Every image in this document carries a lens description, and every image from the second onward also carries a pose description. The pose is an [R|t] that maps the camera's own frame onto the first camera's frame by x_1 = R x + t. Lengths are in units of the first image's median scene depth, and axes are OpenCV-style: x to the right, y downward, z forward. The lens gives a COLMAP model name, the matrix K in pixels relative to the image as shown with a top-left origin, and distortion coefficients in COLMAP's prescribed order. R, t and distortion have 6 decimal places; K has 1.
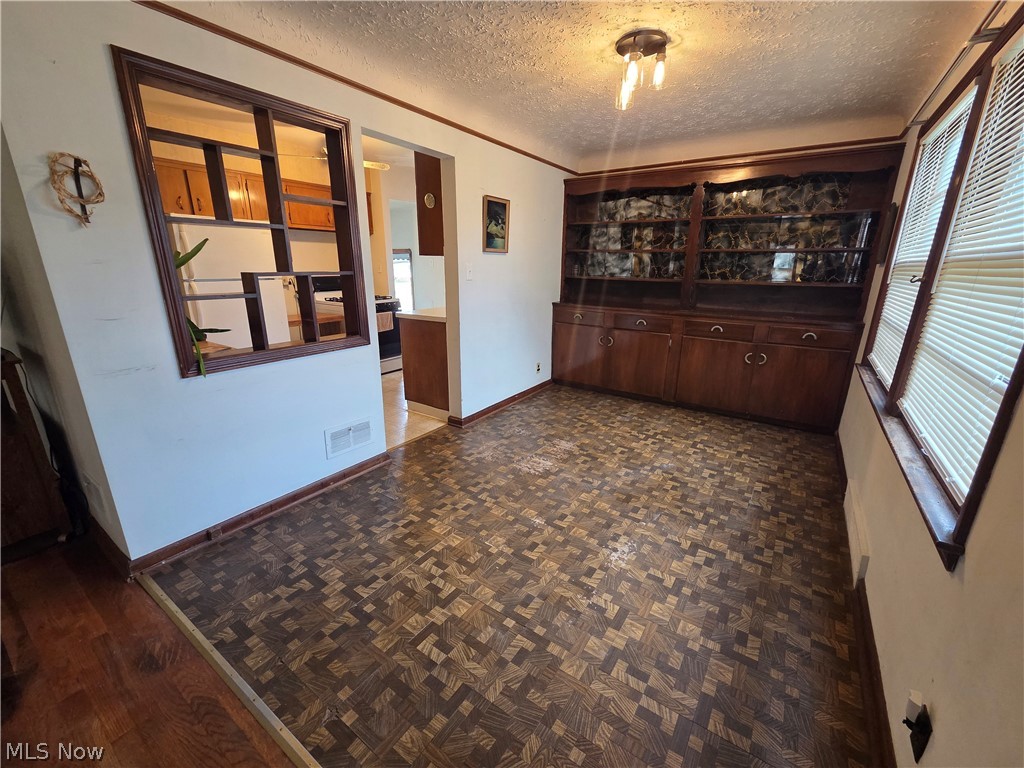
lens RADIAL K [[422.2, 0, 508.5], [0, 422.2, 386.0], [0, 0, 1]] dist [0.000623, -0.000521]
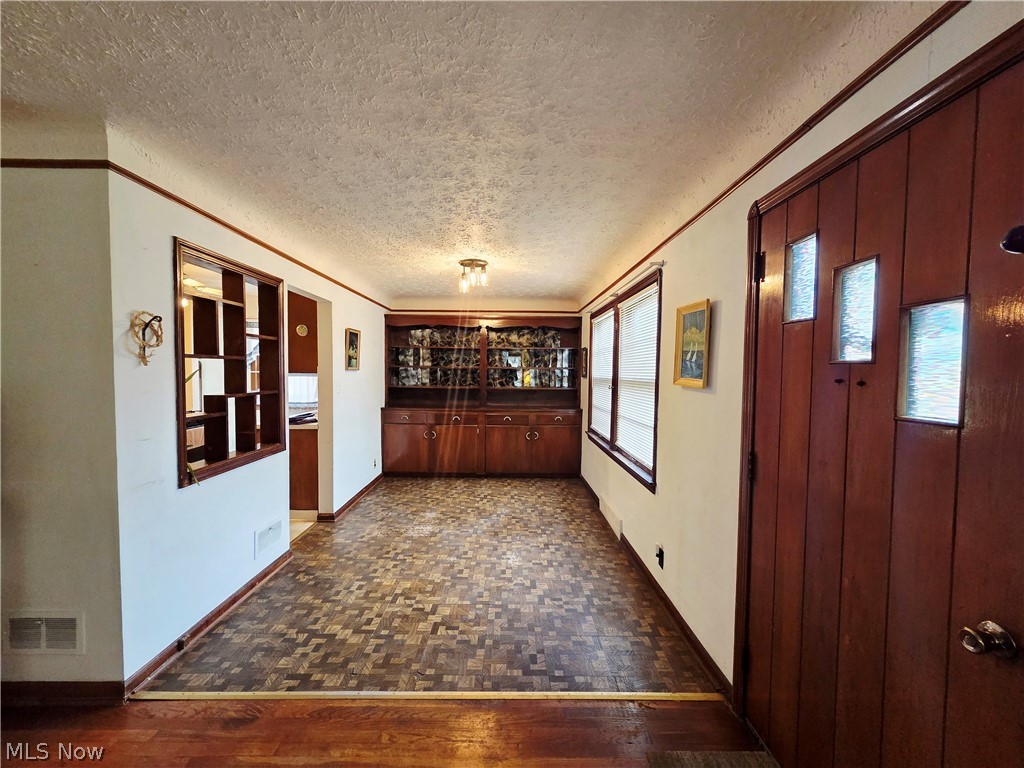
lens RADIAL K [[421.6, 0, 514.3], [0, 421.6, 384.9], [0, 0, 1]] dist [-0.001672, -0.000587]
pose [[0.818118, -0.023073, 0.574588, -0.491940], [0.160186, 0.968790, -0.189175, 0.050514], [-0.552290, 0.246808, 0.796280, -0.334135]]
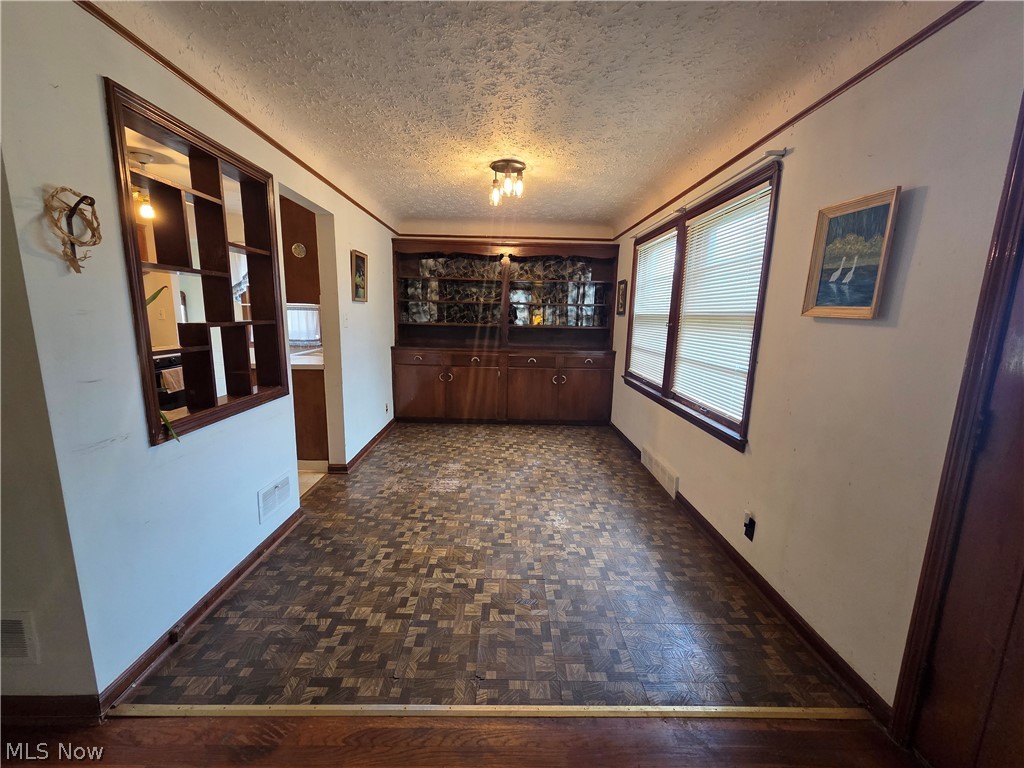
lens RADIAL K [[421.6, 0, 514.3], [0, 421.6, 384.9], [0, 0, 1]] dist [-0.001672, -0.000587]
pose [[0.815486, -0.090743, 0.571619, -0.471030], [0.149381, 0.987170, -0.056400, 0.011972], [-0.559167, 0.131382, 0.818579, -0.080453]]
